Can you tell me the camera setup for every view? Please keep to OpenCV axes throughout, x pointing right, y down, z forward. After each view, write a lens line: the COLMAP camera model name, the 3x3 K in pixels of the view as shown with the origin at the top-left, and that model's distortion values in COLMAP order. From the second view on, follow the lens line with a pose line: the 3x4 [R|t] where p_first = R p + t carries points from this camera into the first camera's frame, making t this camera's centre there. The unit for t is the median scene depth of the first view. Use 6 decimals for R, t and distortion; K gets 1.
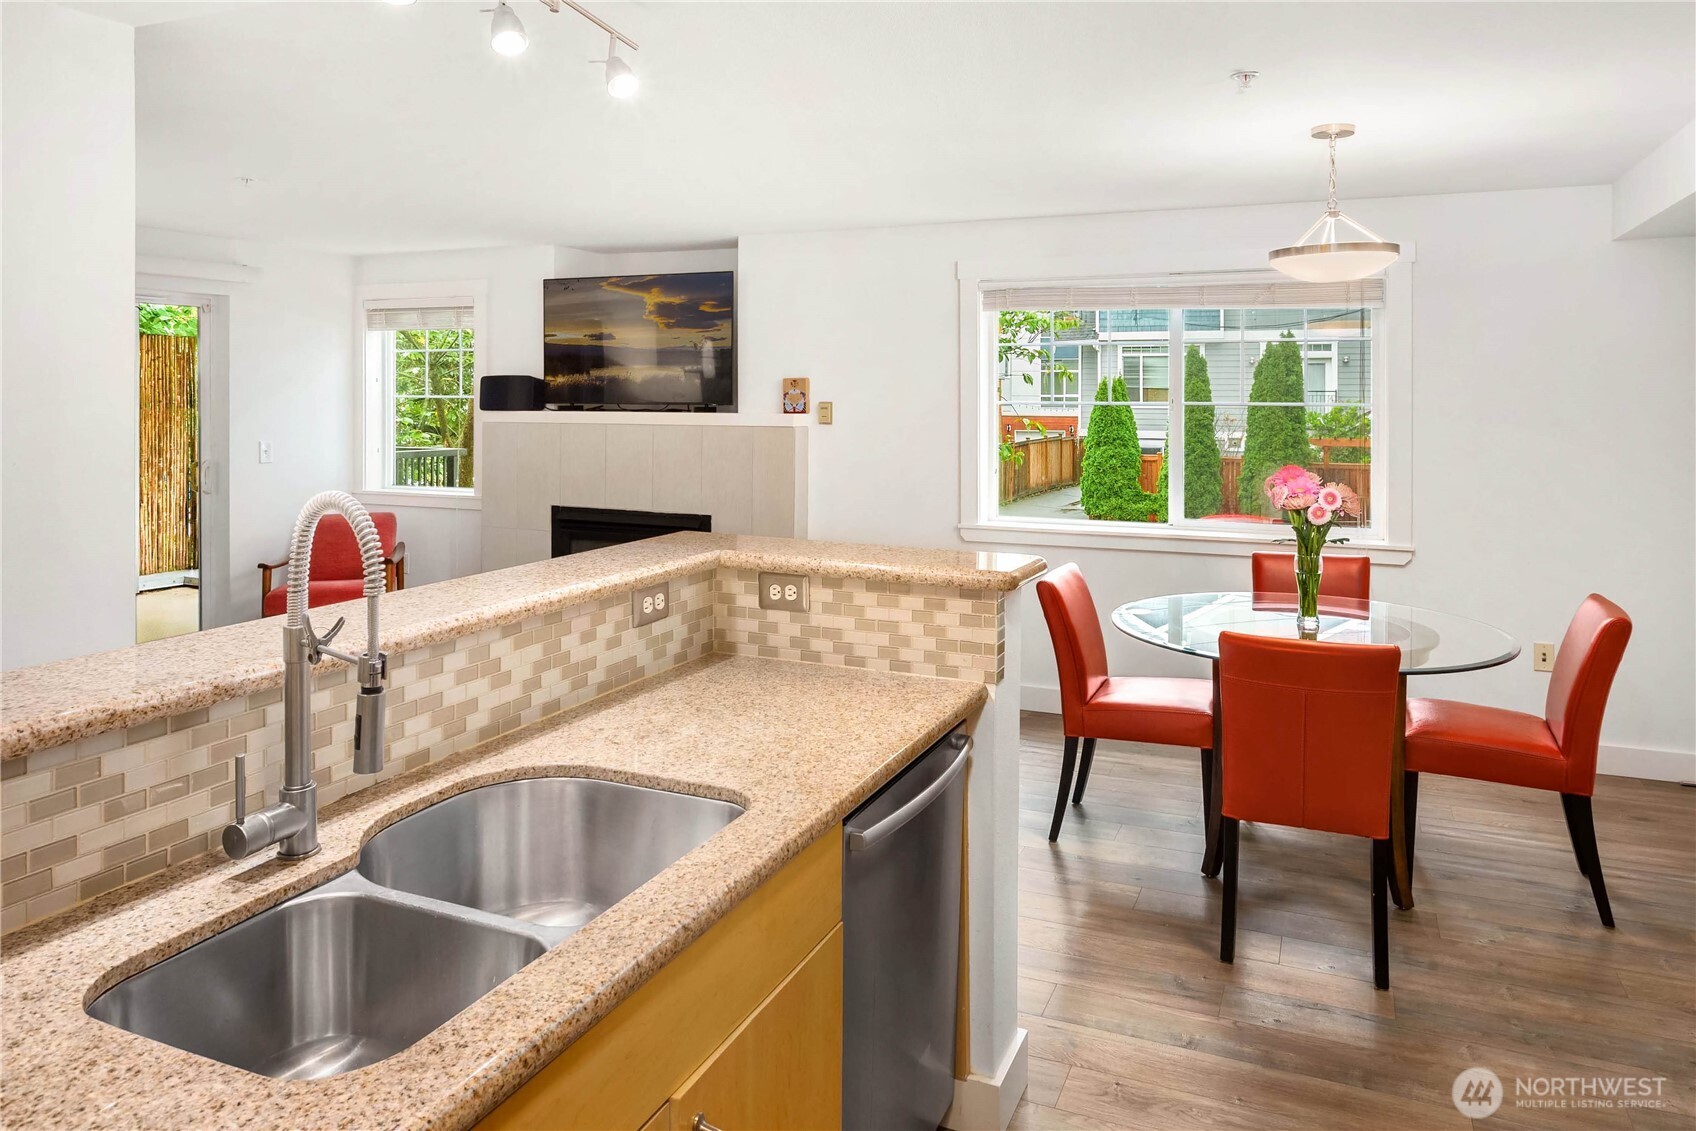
lens RADIAL K [[1091.0, 0, 856.4], [0, 1091.0, 397.2], [0, 0, 1]] dist [-0.015684, 0.006033]
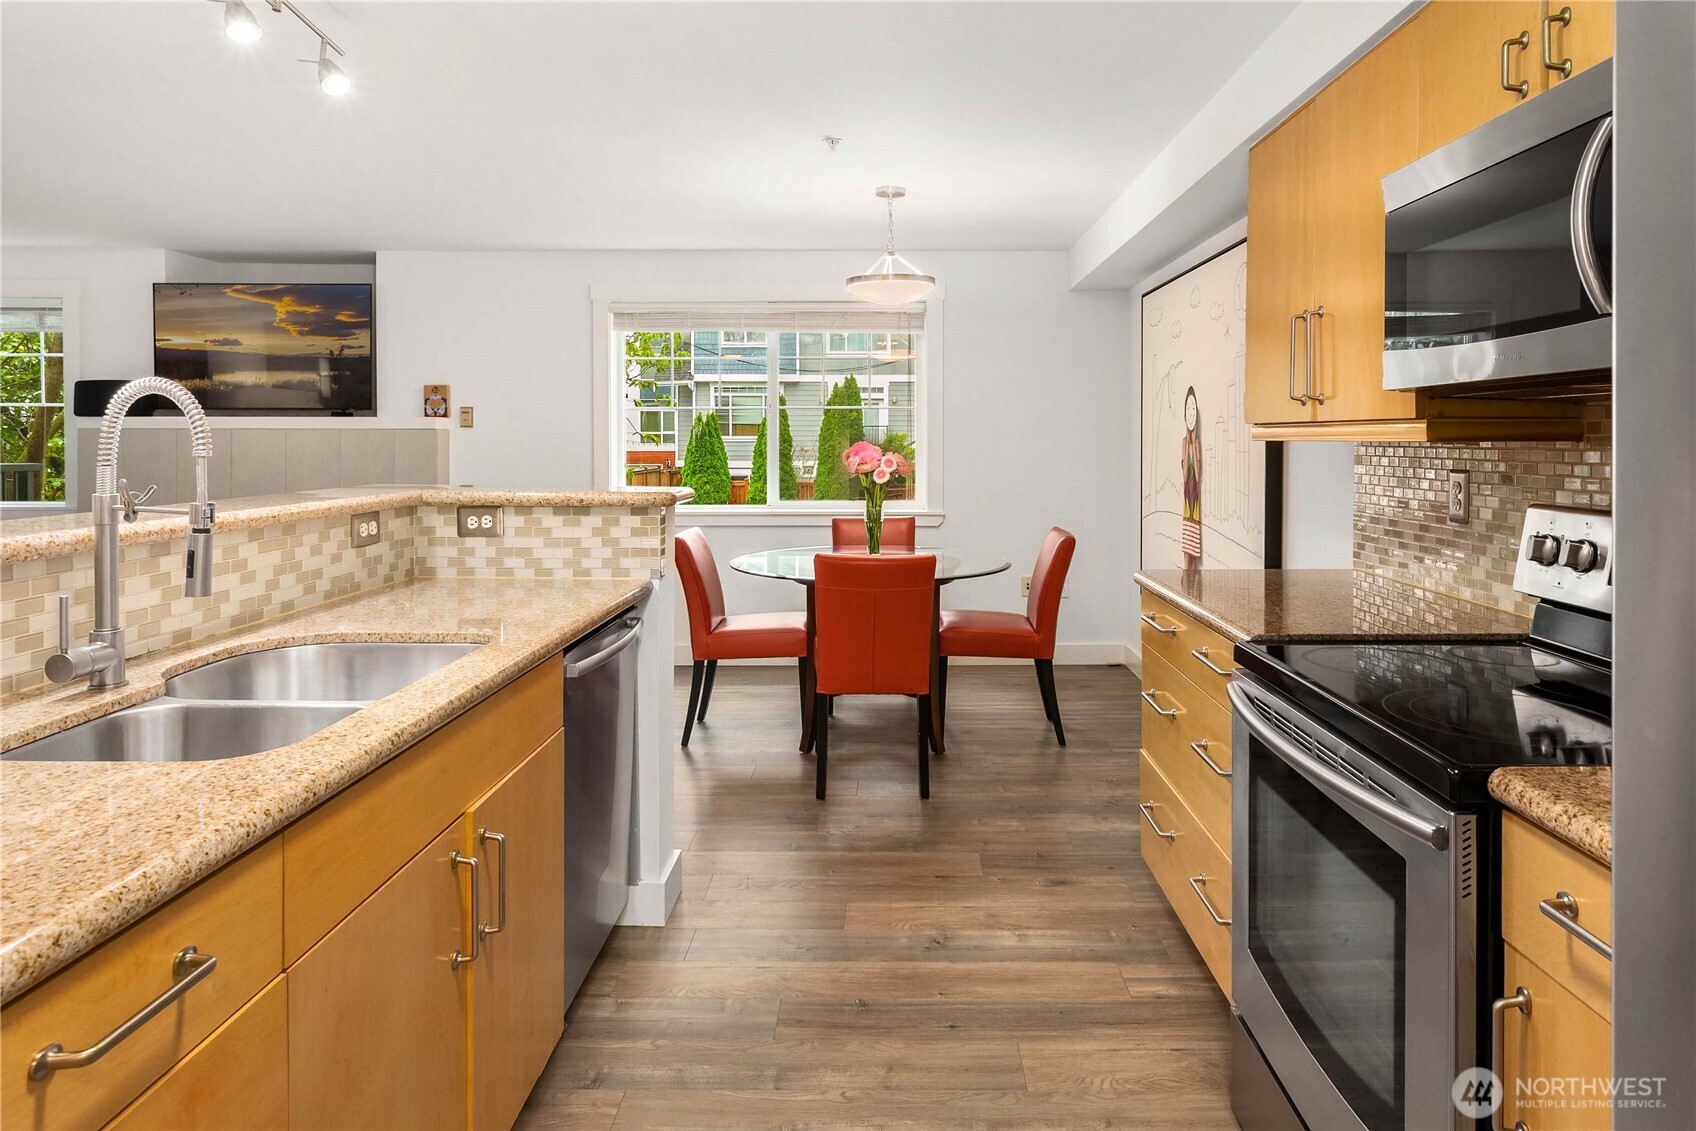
lens RADIAL K [[1062.2, 0, 856.4], [0, 1062.2, 488.2], [0, 0, 1]] dist [-0.005168, 0.002069]
pose [[0.924710, -0.008423, 0.380580, -0.115077], [0.001934, 0.999846, 0.017430, 0.108218], [-0.380668, -0.015382, 0.924584, -0.228427]]
